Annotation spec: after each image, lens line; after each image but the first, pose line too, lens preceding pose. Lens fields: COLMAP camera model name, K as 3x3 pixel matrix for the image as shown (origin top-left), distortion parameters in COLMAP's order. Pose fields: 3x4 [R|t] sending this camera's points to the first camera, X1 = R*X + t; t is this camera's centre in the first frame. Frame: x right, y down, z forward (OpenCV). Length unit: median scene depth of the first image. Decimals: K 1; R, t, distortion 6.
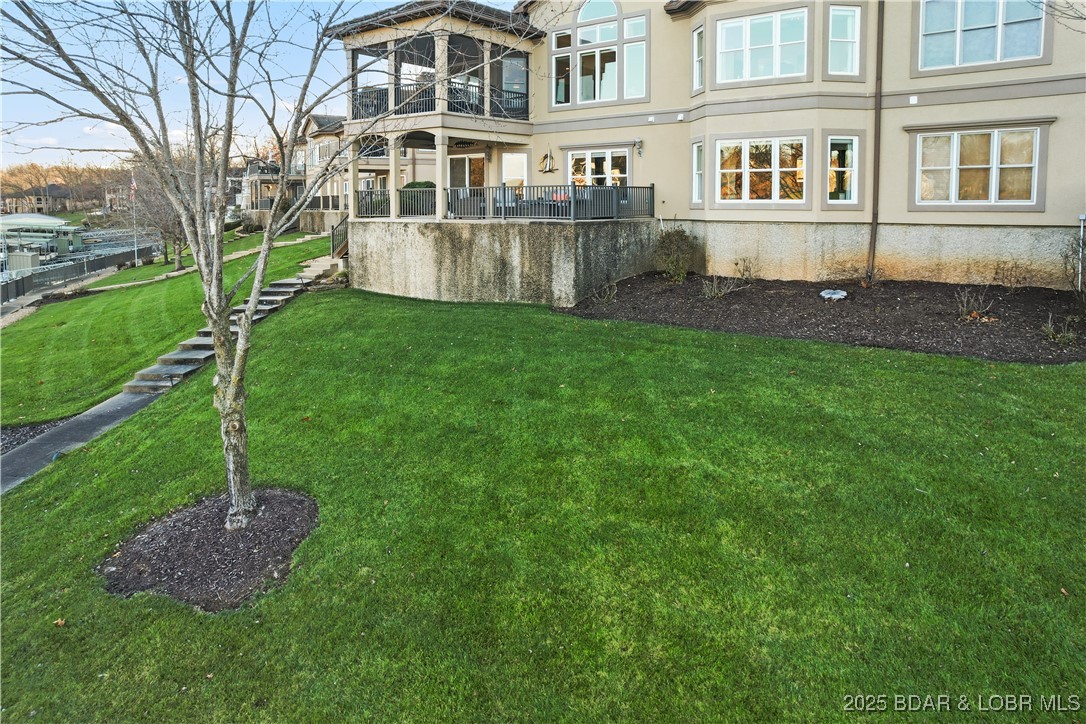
lens RADIAL K [[750.8, 0, 543.2], [0, 750.8, 266.8], [0, 0, 1]] dist [-0.026752, 0.003390]
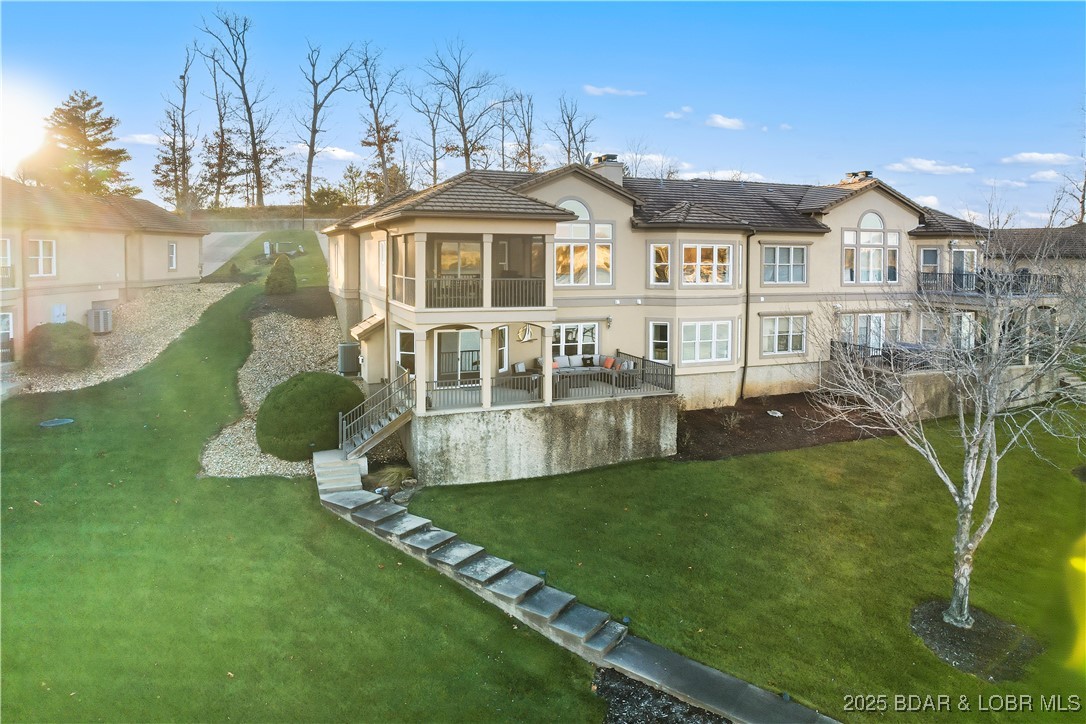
lens RADIAL K [[750.8, 0, 543.2], [0, 750.8, 266.8], [0, 0, 1]] dist [-0.026752, 0.003390]
pose [[0.493220, -0.017813, 0.869722, -1.158504], [0.064181, 0.997811, -0.015960, -0.258862], [-0.867534, 0.063691, 0.493283, 0.460639]]
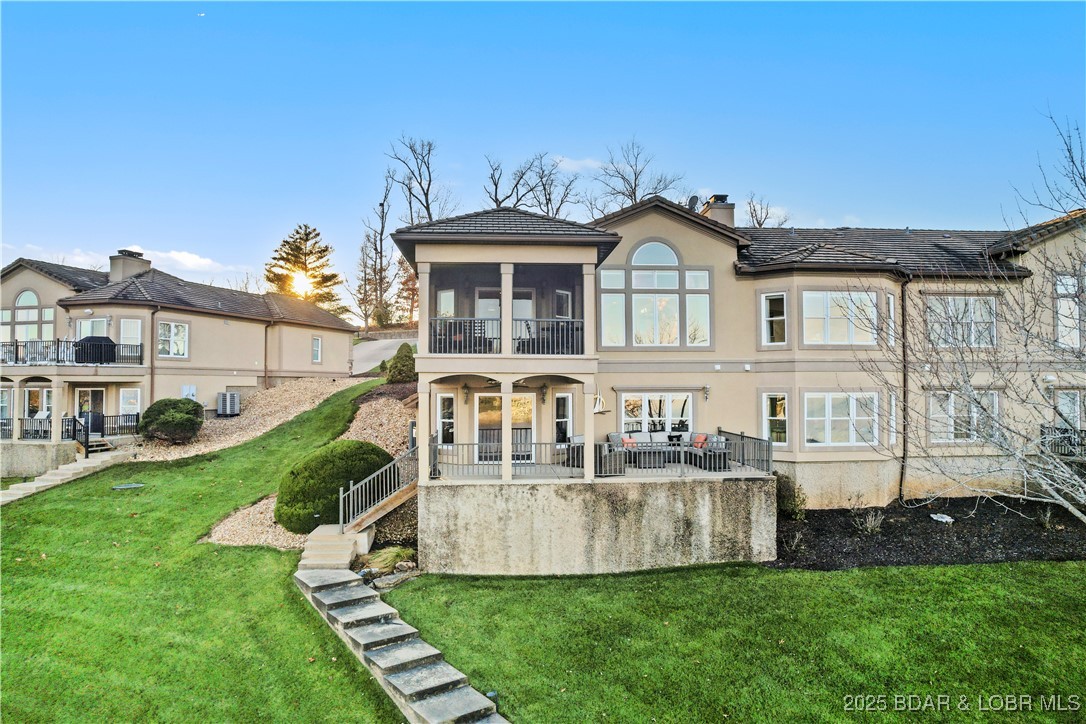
lens RADIAL K [[720.5, 0, 543.0], [0, 720.5, 362.0], [0, 0, 1]] dist [-0.069855, 0.068624]
pose [[0.737902, 0.017330, 0.674686, -0.773789], [0.056854, 0.994521, -0.087725, -0.133677], [-0.672509, 0.103091, 0.732873, 0.429187]]
